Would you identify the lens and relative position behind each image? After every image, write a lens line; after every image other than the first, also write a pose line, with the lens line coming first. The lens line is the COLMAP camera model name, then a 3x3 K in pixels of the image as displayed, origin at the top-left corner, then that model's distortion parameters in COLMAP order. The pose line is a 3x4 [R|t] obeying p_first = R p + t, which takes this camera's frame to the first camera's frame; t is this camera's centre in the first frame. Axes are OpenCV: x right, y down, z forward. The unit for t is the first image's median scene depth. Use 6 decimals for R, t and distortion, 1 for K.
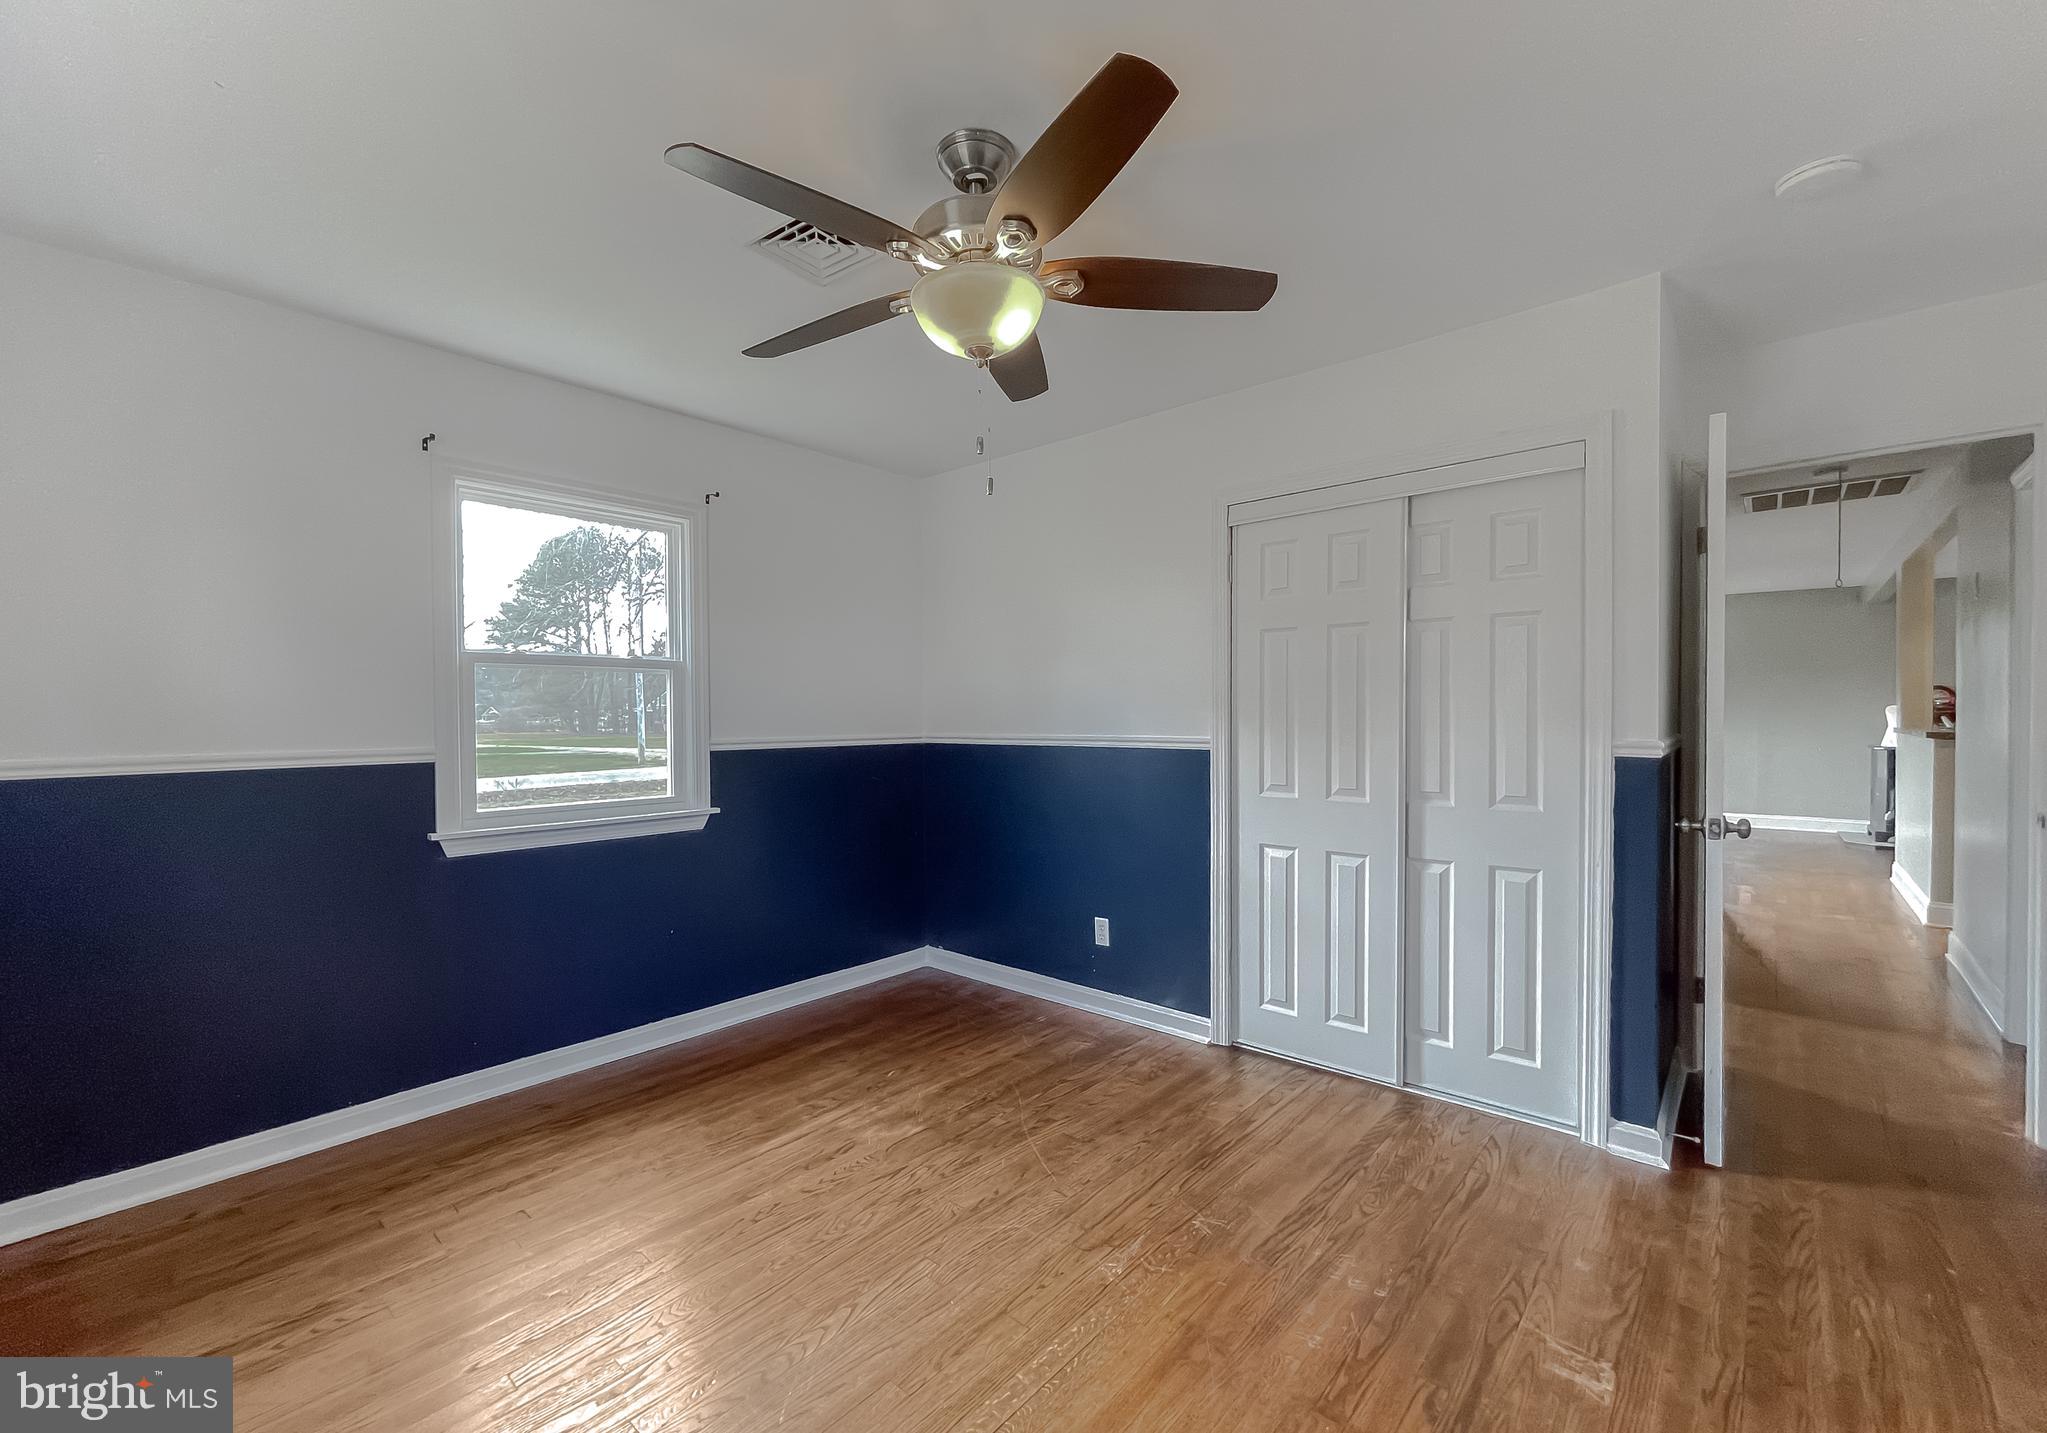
lens RADIAL K [[847.3, 0, 1023.5], [0, 847.3, 716.5], [0, 0, 1]] dist [0.000665, 0.000531]
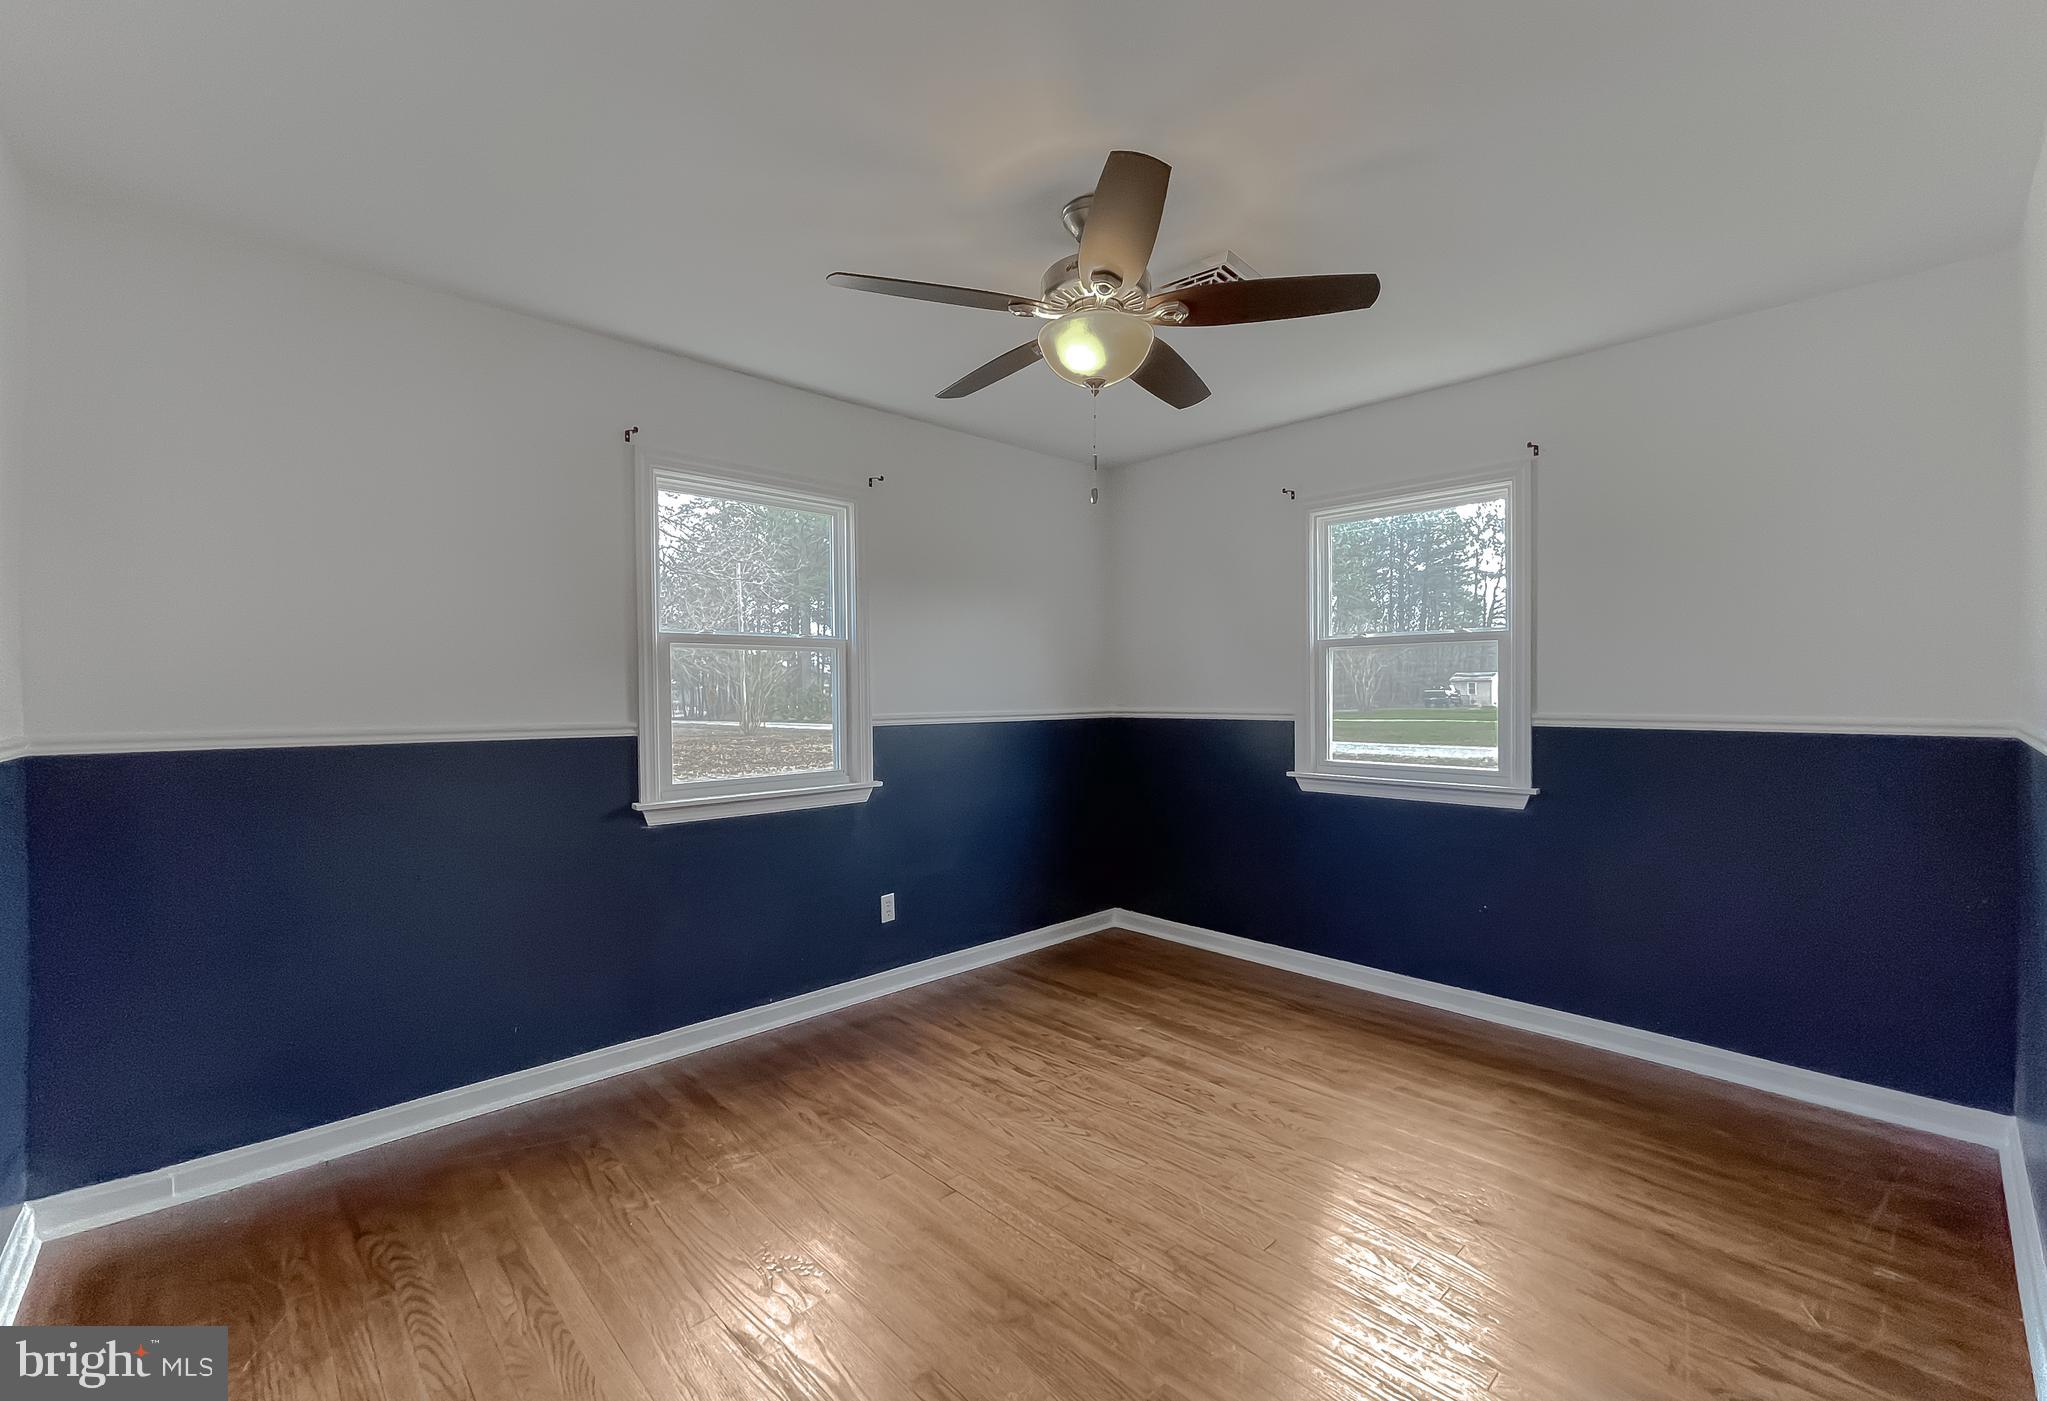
lens RADIAL K [[873.3, 0, 1023.5], [0, 873.3, 700.5], [0, 0, 1]] dist [0.001051, 0.000251]
pose [[-0.085532, 0.020844, -0.996117, 0.766001], [0.007237, 0.999768, 0.020299, -0.012403], [0.996309, -0.005473, -0.085663, 0.669110]]
